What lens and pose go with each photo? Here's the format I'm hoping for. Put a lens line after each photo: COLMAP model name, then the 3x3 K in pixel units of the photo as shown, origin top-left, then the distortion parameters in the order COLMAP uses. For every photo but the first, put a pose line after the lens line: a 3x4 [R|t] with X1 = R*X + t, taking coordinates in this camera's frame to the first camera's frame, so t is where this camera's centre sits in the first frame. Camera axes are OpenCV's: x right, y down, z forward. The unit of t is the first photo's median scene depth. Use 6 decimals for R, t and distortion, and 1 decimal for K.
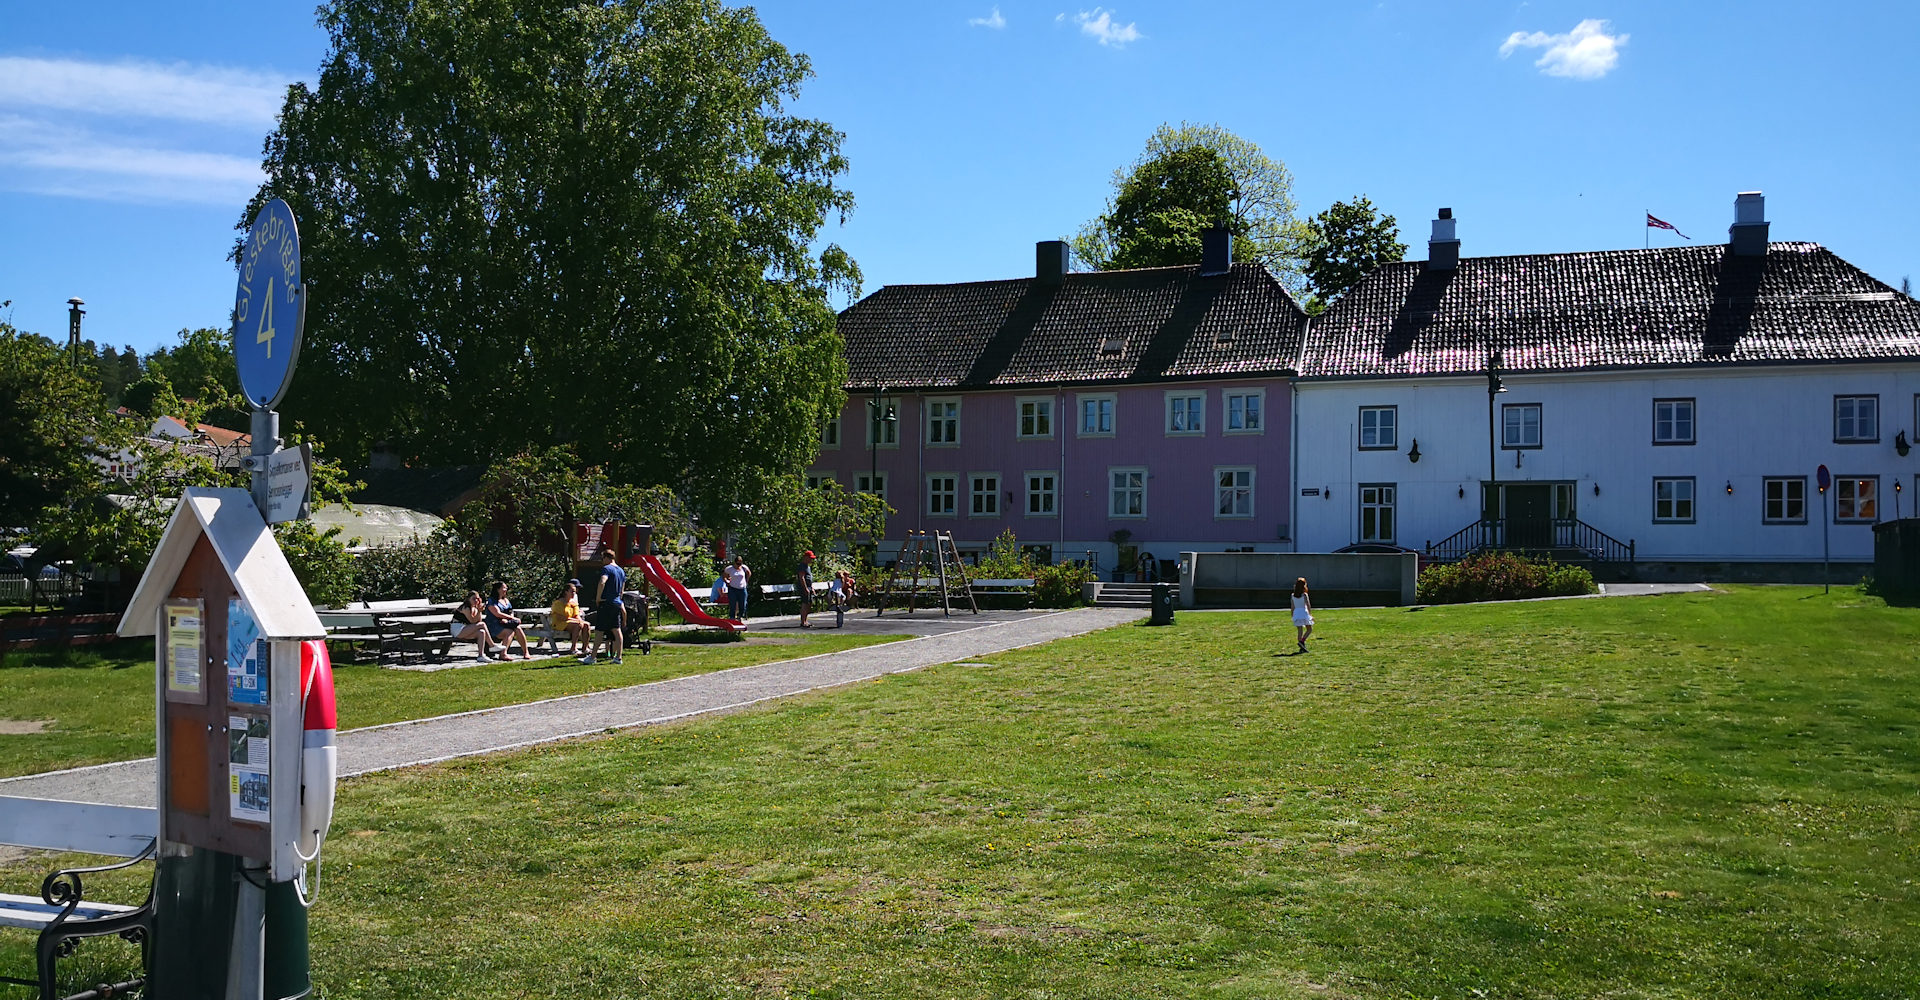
lens RADIAL K [[1534.8, 0, 960.2], [0, 1534.8, 502.1], [0, 0, 1]] dist [0.009078, -0.001227]
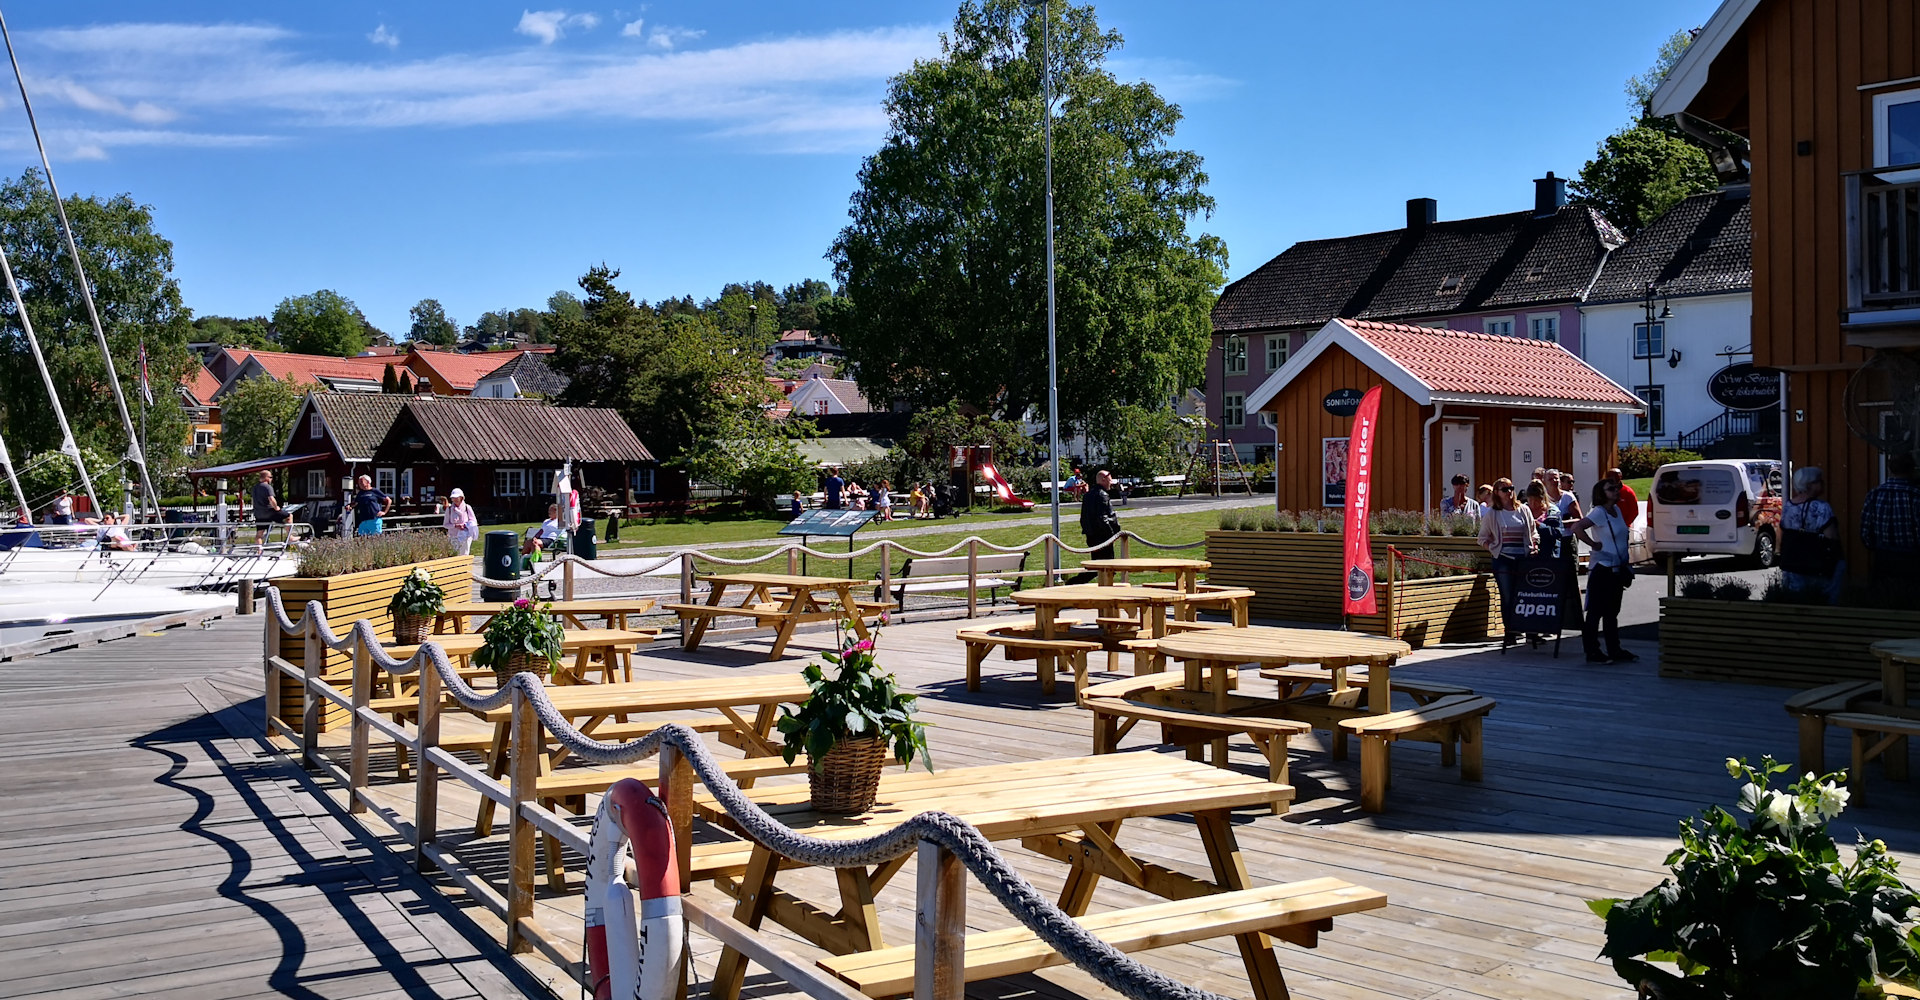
lens RADIAL K [[1534.8, 0, 960.1], [0, 1534.8, 500.3], [0, 0, 1]] dist [0.009078, -0.001227]
pose [[0.904262, -0.009314, -0.426877, 0.297095], [0.038952, 0.997393, 0.060751, -0.016120], [0.425198, -0.071563, 0.902267, -0.369266]]
